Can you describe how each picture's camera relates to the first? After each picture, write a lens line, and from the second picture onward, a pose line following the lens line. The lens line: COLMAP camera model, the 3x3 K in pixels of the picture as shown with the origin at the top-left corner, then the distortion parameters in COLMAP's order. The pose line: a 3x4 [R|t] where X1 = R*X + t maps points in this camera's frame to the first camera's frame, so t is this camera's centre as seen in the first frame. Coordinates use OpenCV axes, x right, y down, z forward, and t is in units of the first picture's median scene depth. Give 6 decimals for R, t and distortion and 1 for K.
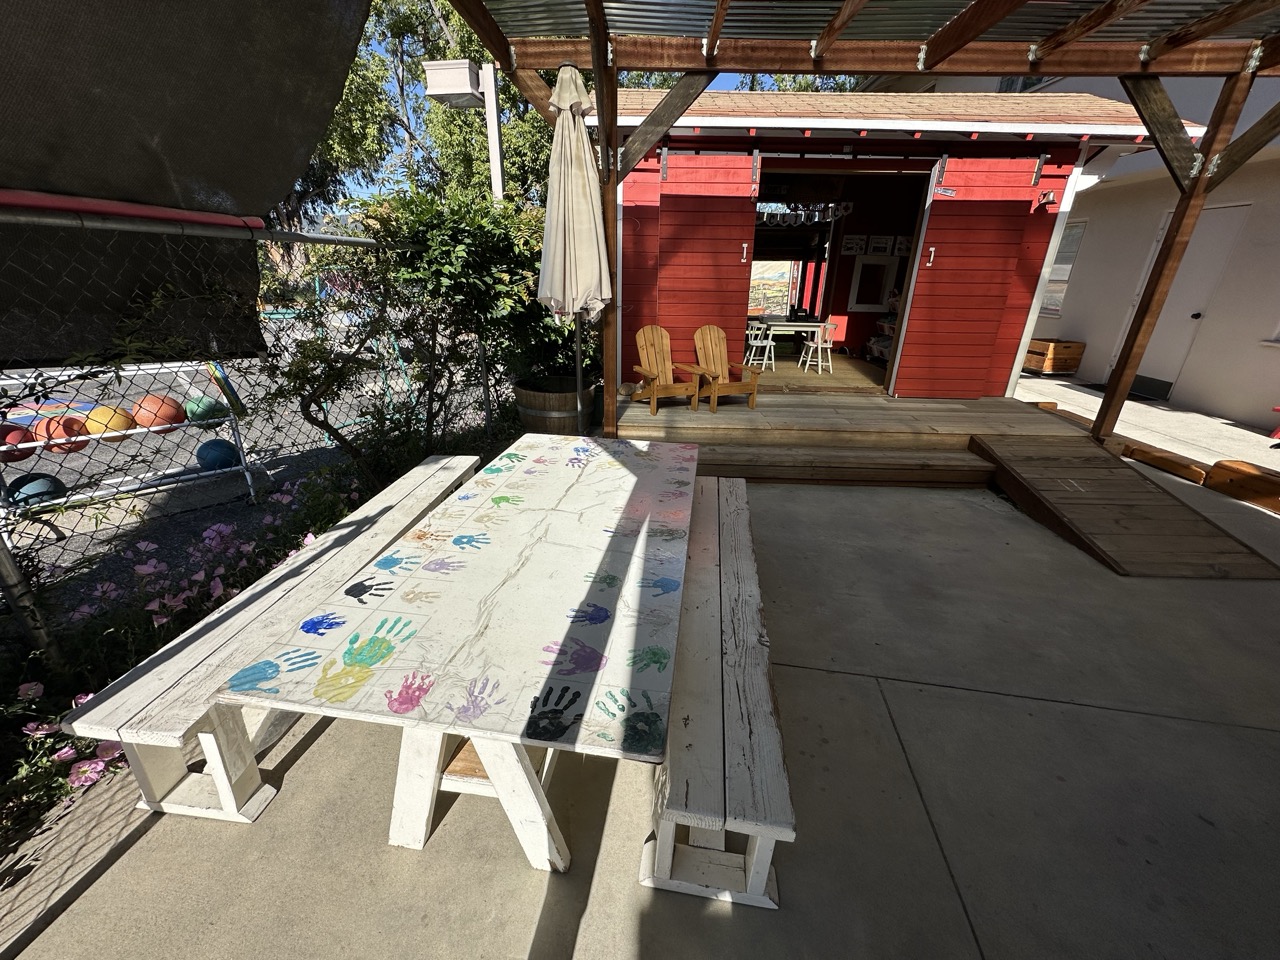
lens RADIAL K [[513.7, 0, 638.2], [0, 513.7, 479.7], [0, 0, 1]] dist [-0.001808, -0.000201]
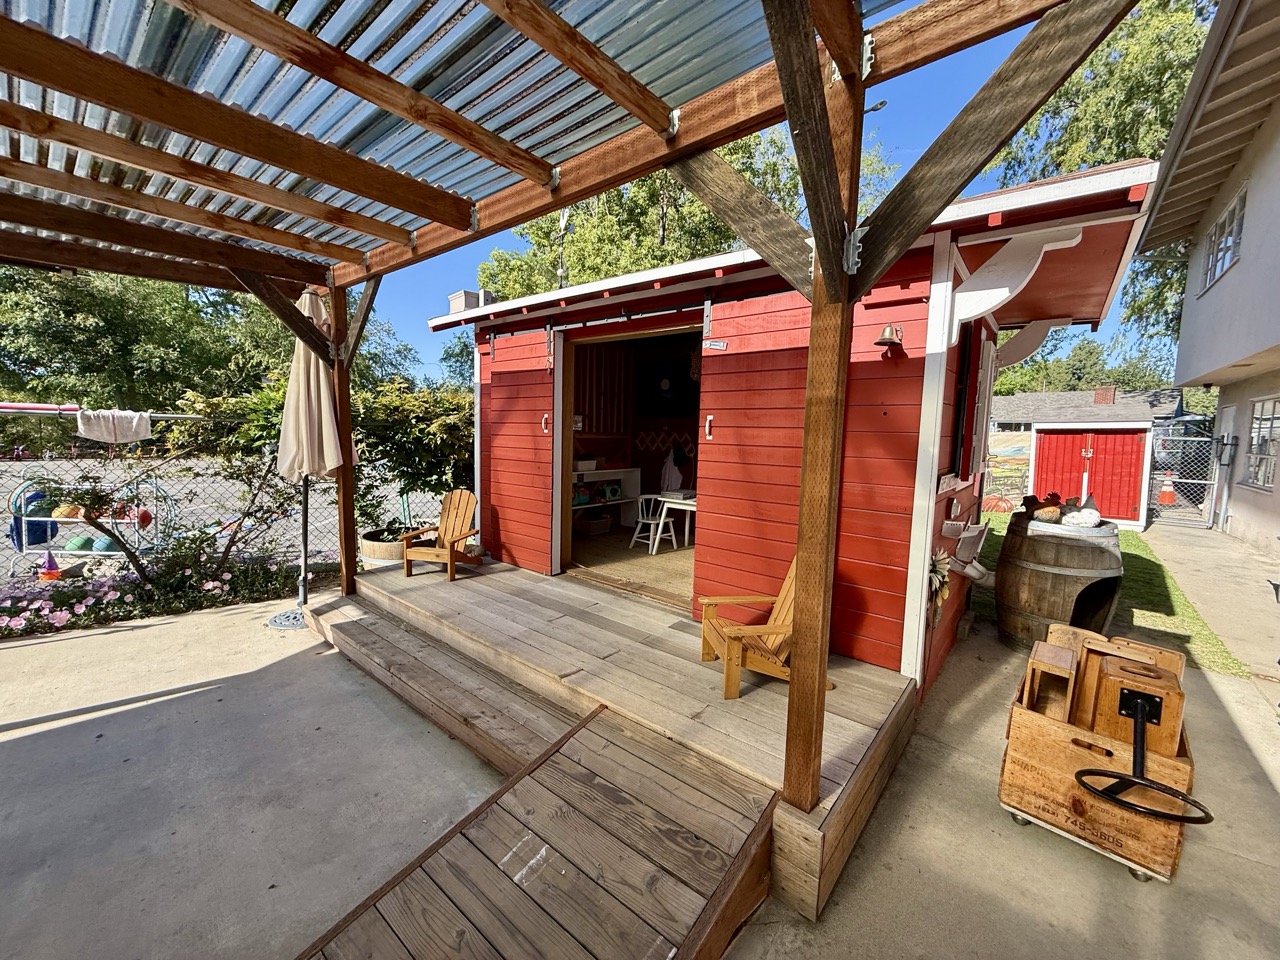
lens RADIAL K [[510.6, 0, 637.2], [0, 510.6, 481.6], [0, 0, 1]] dist [0.001001, -0.000221]
pose [[0.786148, 0.069000, -0.614174, 0.954209], [-0.243783, 0.947794, -0.205563, -0.205085], [0.567927, 0.311328, 0.761928, 0.449724]]
